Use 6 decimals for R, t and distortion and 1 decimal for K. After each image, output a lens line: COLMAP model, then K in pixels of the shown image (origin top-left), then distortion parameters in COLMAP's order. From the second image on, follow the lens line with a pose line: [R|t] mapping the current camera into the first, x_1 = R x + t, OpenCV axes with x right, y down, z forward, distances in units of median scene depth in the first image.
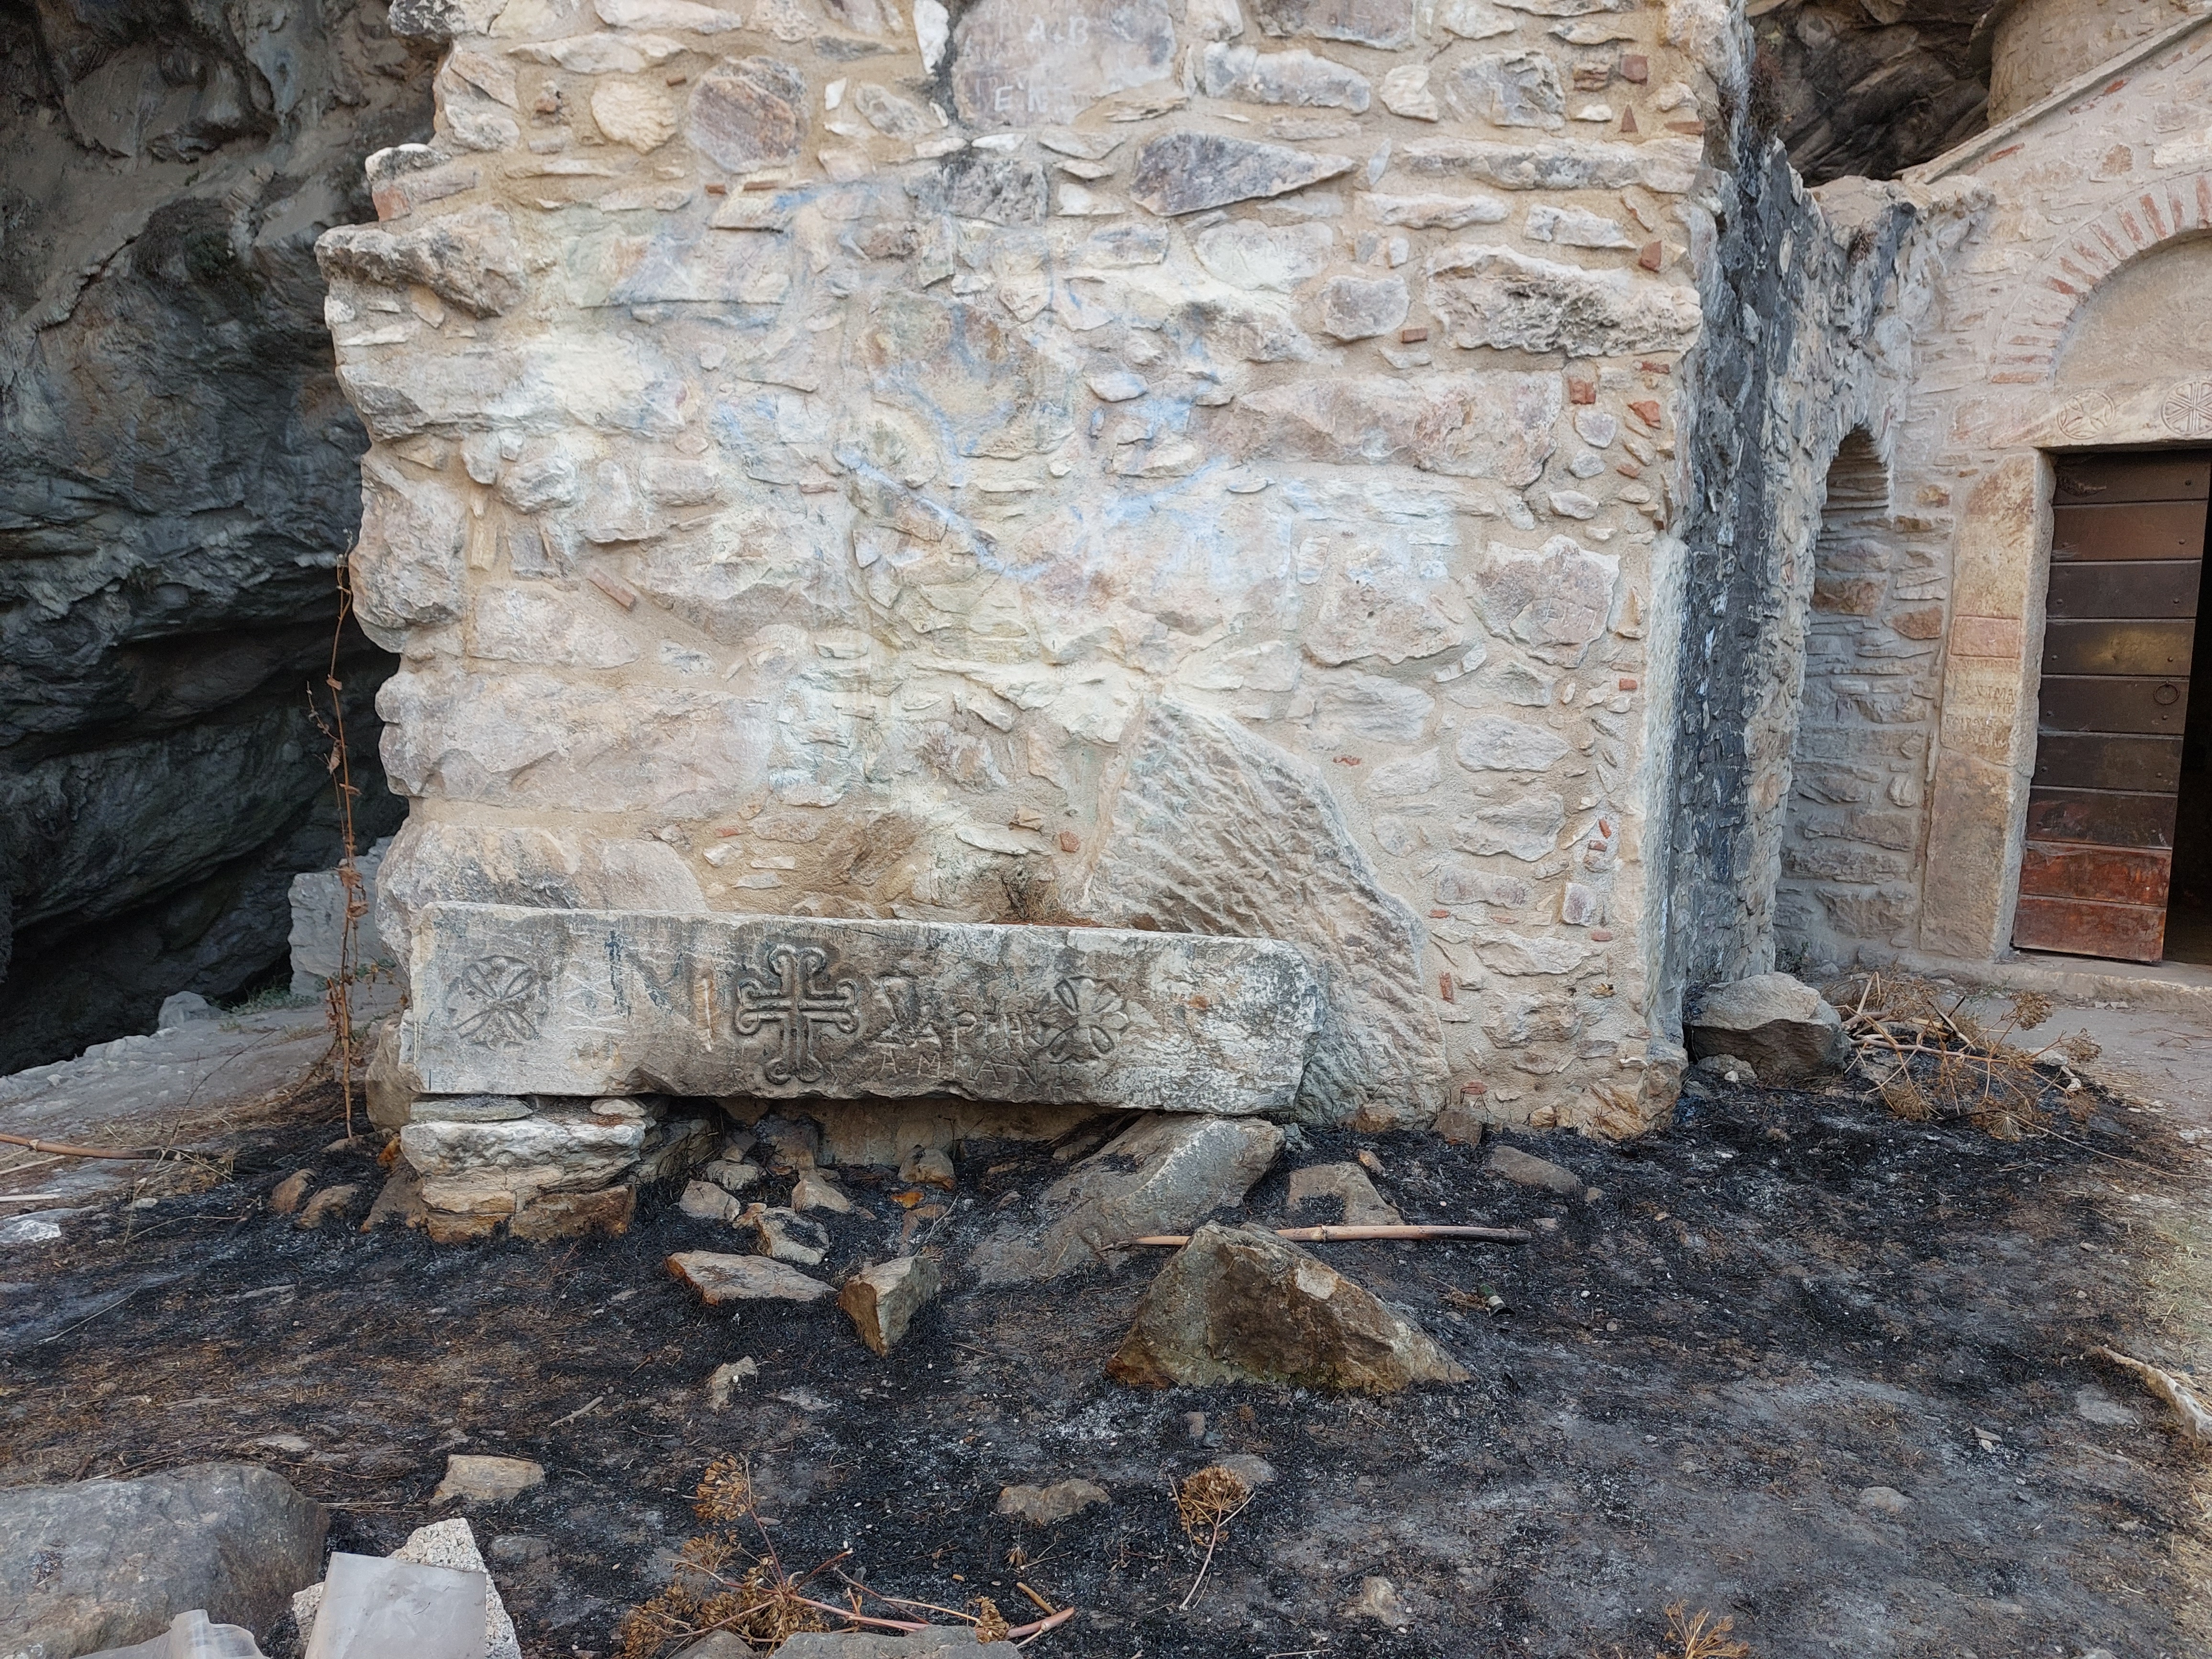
lens RADIAL K [[1600.0, 0, 1113.6], [0, 1600.0, 850.9], [0, 0, 1]] dist [0.055401, -0.038867]
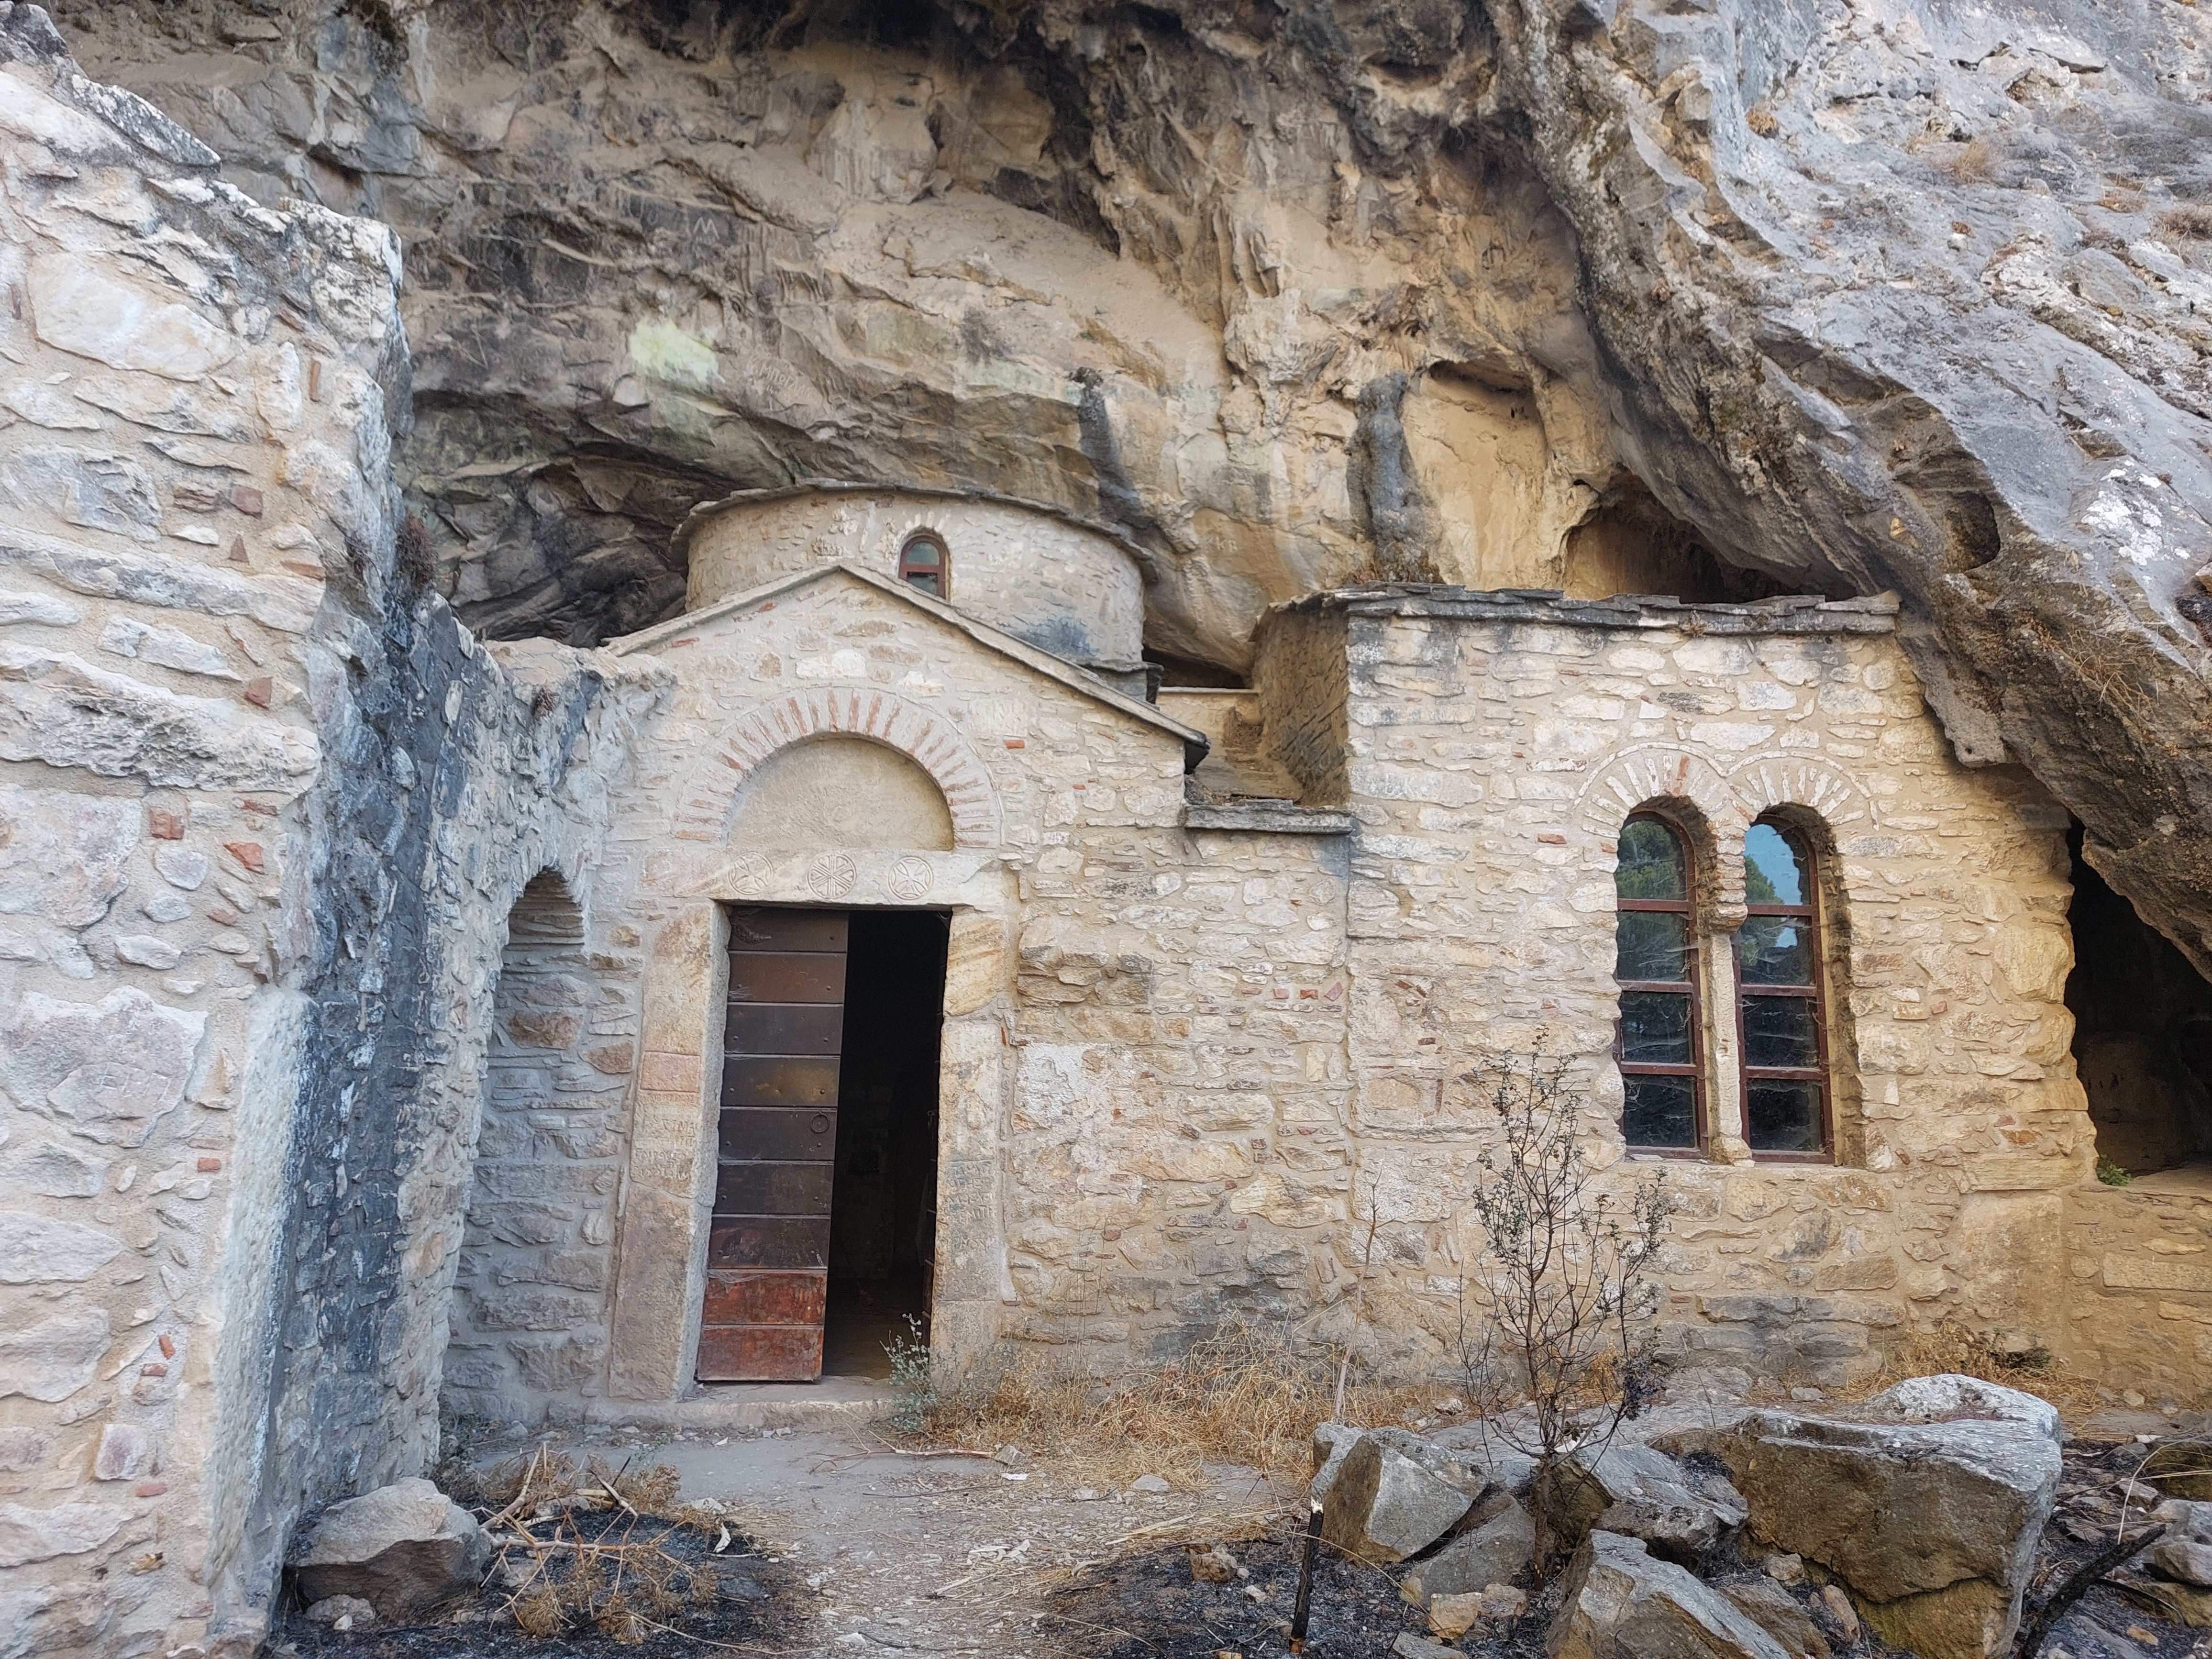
lens RADIAL K [[1600.0, 0, 1112.3], [0, 1600.0, 815.1], [0, 0, 1]] dist [0.055401, -0.038867]
pose [[0.758186, 0.100732, 0.644211, 0.095671], [0.071005, 0.969364, -0.235142, -0.040501], [-0.648161, 0.224023, 0.727805, 0.025551]]
